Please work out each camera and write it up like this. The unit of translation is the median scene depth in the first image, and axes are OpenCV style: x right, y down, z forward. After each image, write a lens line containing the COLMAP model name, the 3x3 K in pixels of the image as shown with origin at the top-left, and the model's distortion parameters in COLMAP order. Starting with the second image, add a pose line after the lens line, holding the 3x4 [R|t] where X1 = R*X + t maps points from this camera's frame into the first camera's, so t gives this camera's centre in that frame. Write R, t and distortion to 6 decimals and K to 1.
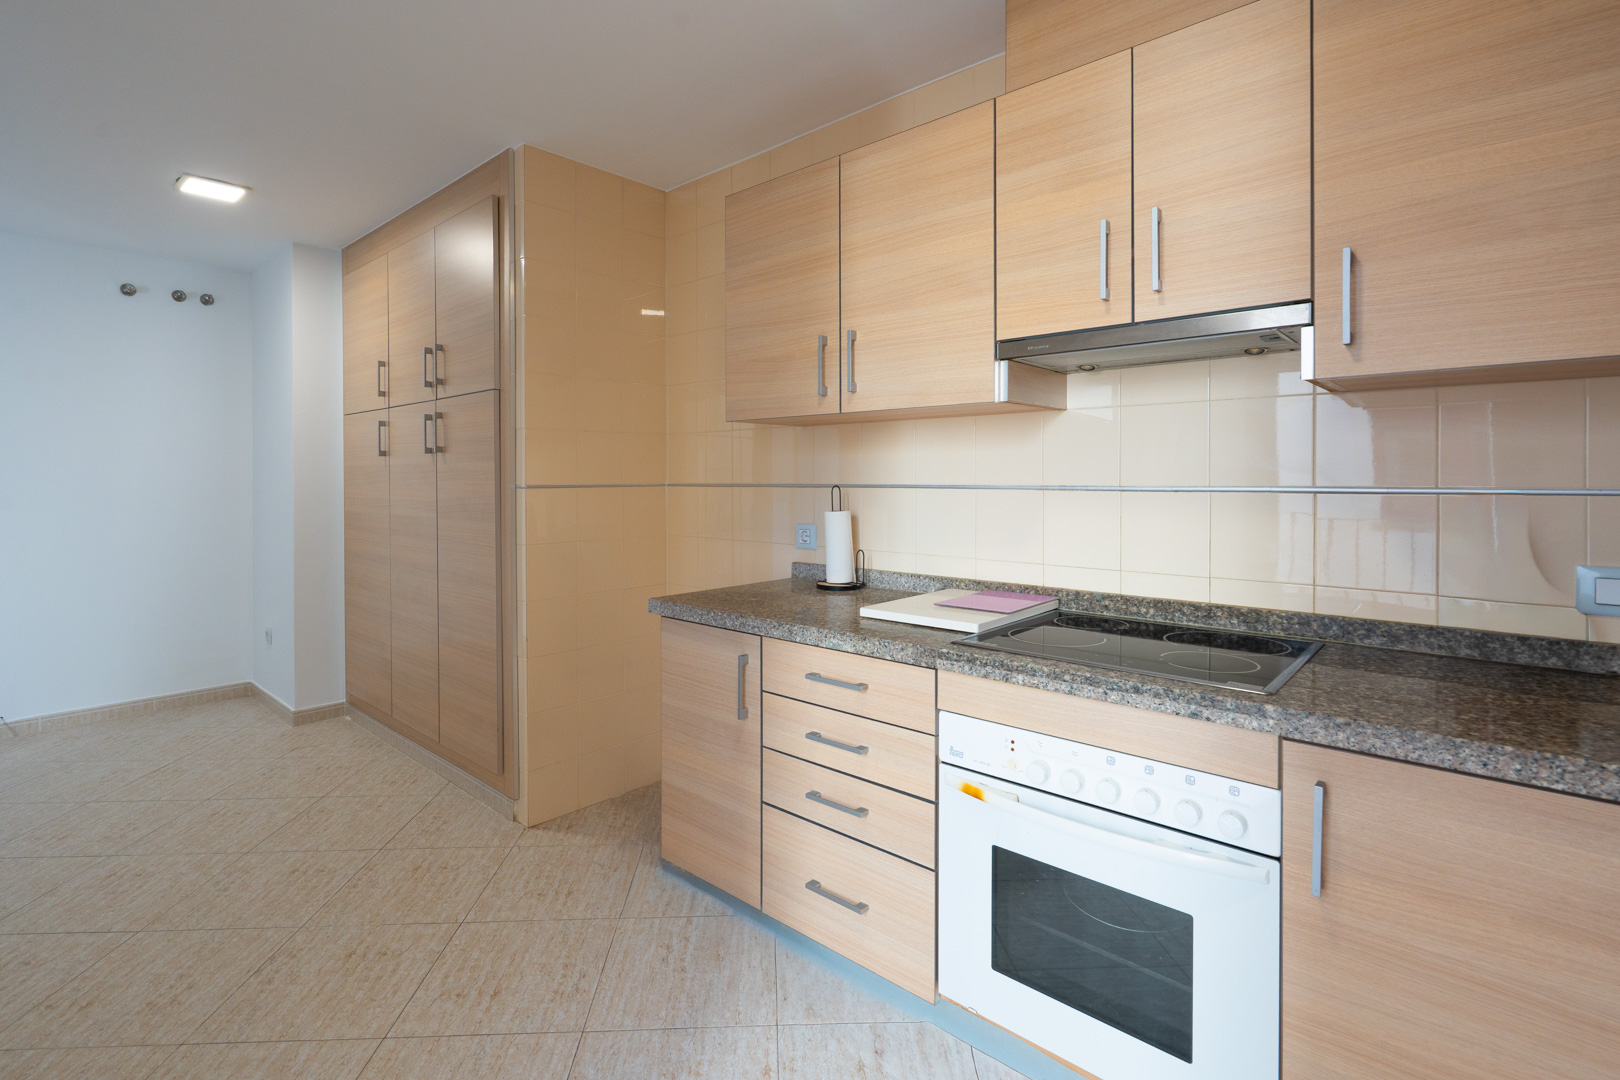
lens RADIAL K [[753.8, 0, 817.8], [0, 753.8, 490.4], [0, 0, 1]] dist [-0.002451, 0.000317]
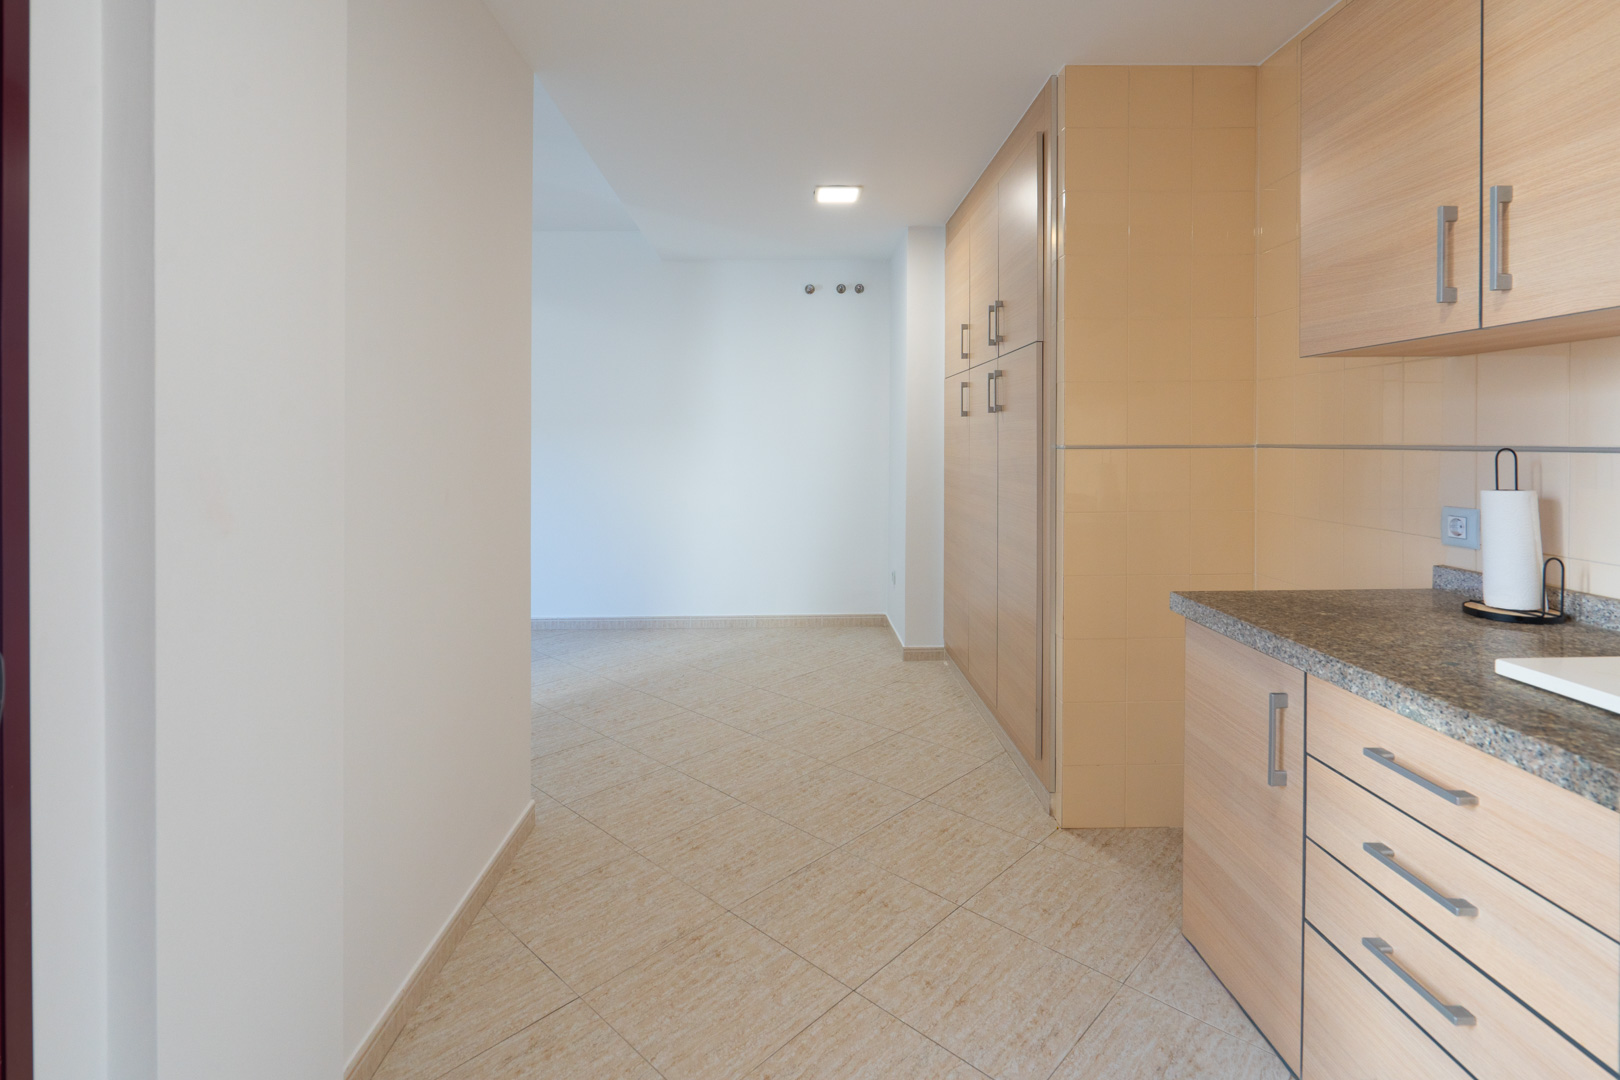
lens RADIAL K [[795.7, 0, 818.0], [0, 795.7, 447.2], [0, 0, 1]] dist [-0.001811, 0.001808]
pose [[0.684778, 0.006445, -0.728724, 0.117730], [-0.009470, 0.999955, -0.000055, -0.002082], [0.728691, 0.006938, 0.684808, 0.160625]]
